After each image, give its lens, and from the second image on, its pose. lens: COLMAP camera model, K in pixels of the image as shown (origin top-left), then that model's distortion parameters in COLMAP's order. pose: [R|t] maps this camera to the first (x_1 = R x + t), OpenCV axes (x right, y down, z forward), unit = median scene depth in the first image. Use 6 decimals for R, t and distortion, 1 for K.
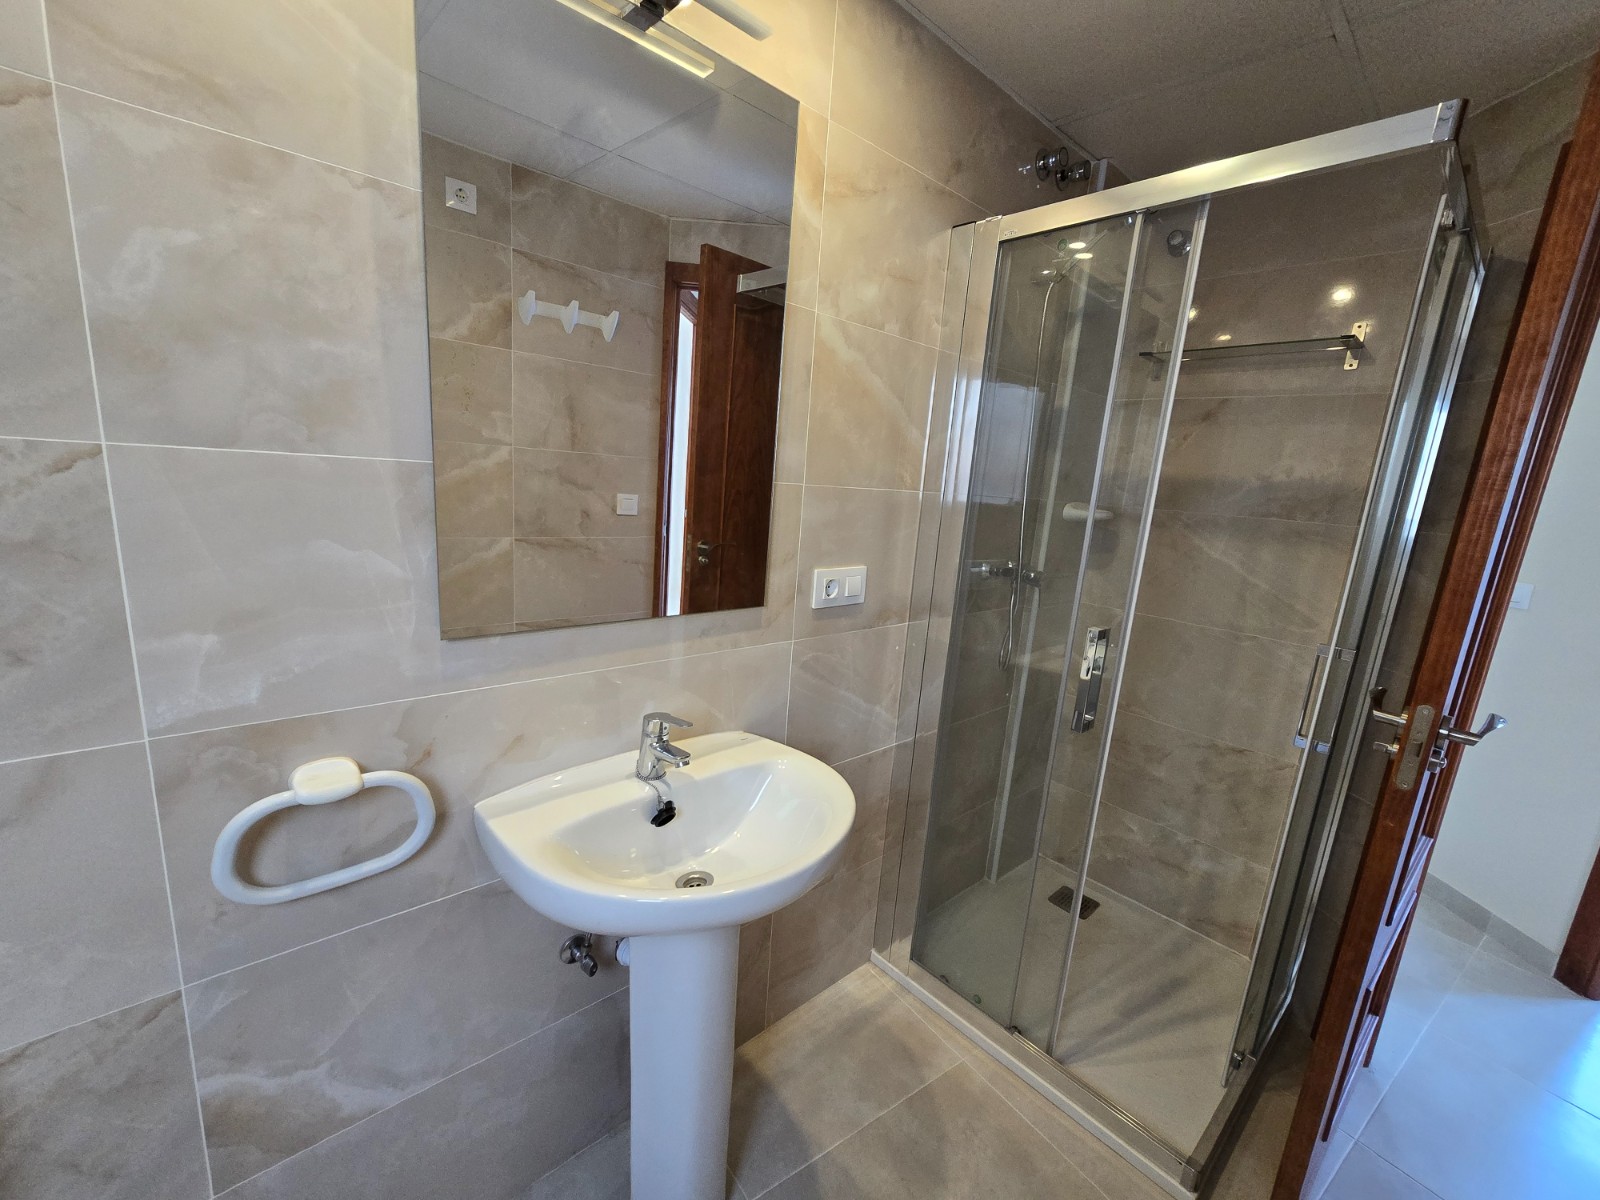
lens RADIAL K [[651.6, 0, 800.1], [0, 651.6, 615.9], [0, 0, 1]] dist [-0.004914, 0.002116]
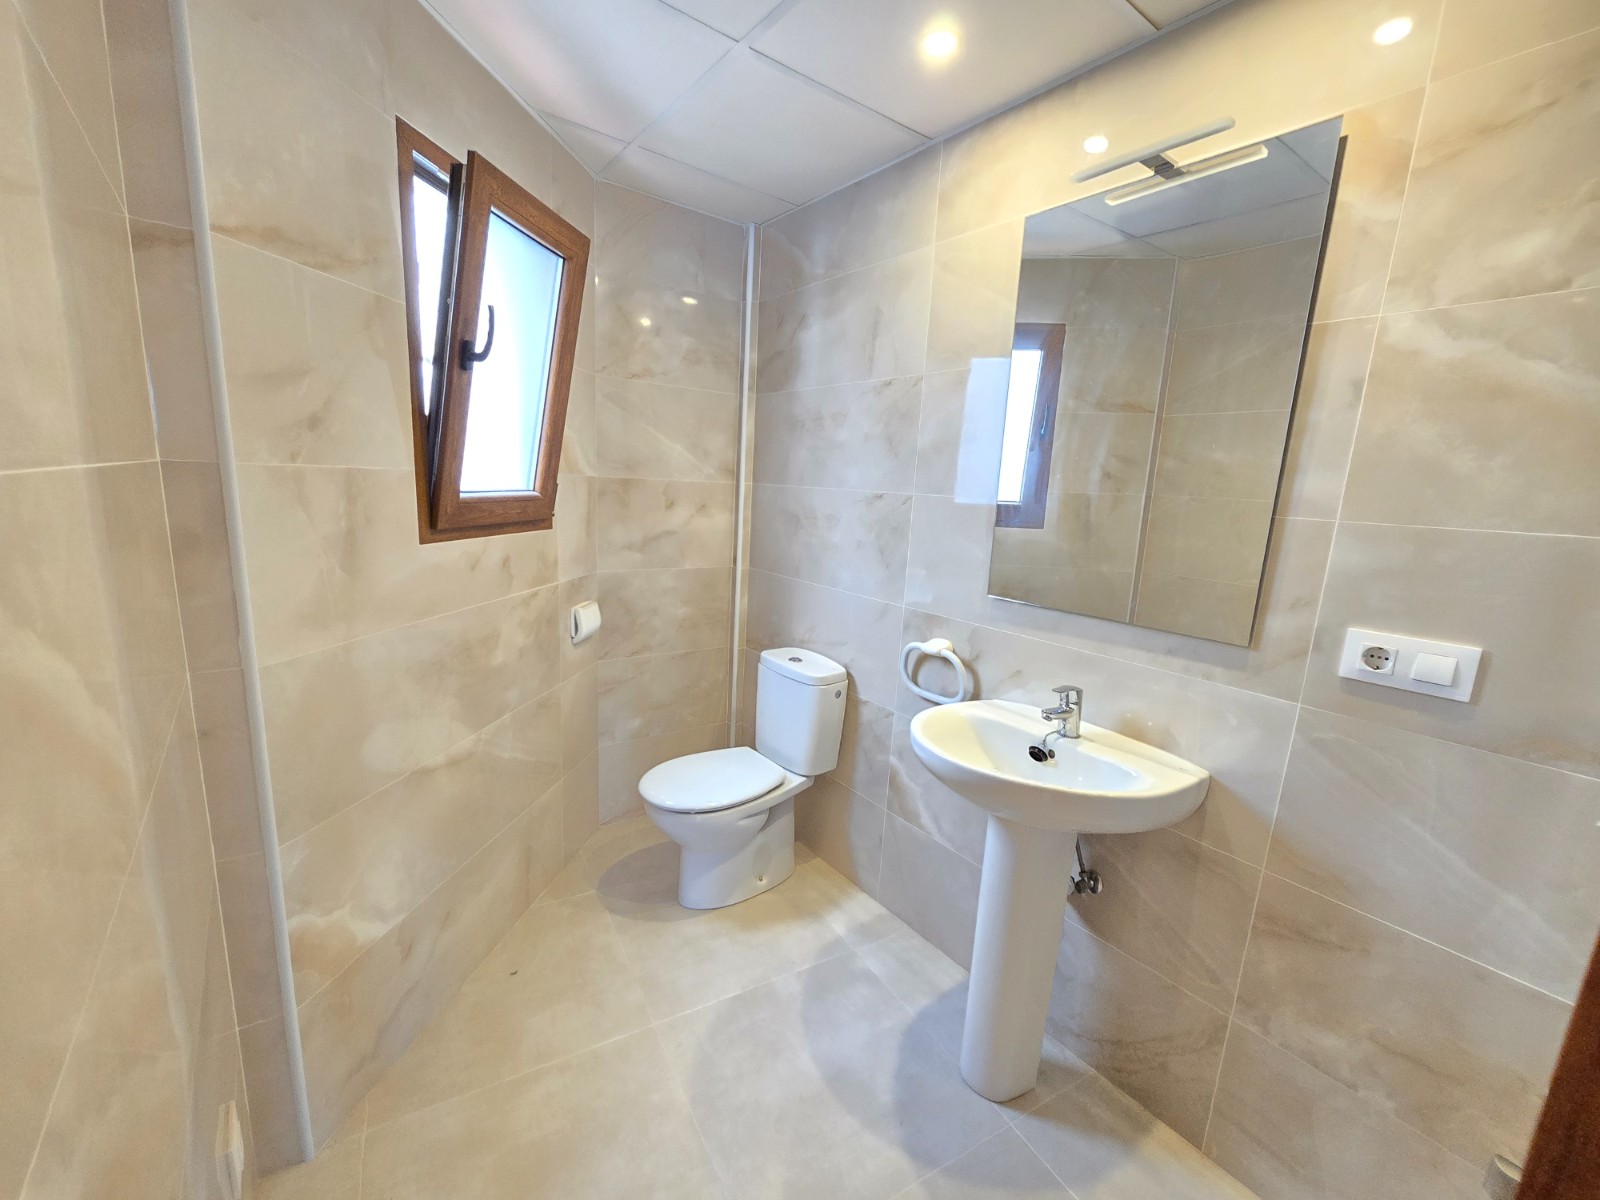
lens RADIAL K [[651.6, 0, 799.0], [0, 651.6, 598.6], [0, 0, 1]] dist [-0.004914, 0.002116]
pose [[-0.085641, 0.107200, -0.990542, 0.905120], [-0.260807, 0.957116, 0.126131, -0.031797], [0.961585, 0.269142, -0.054010, 0.411547]]
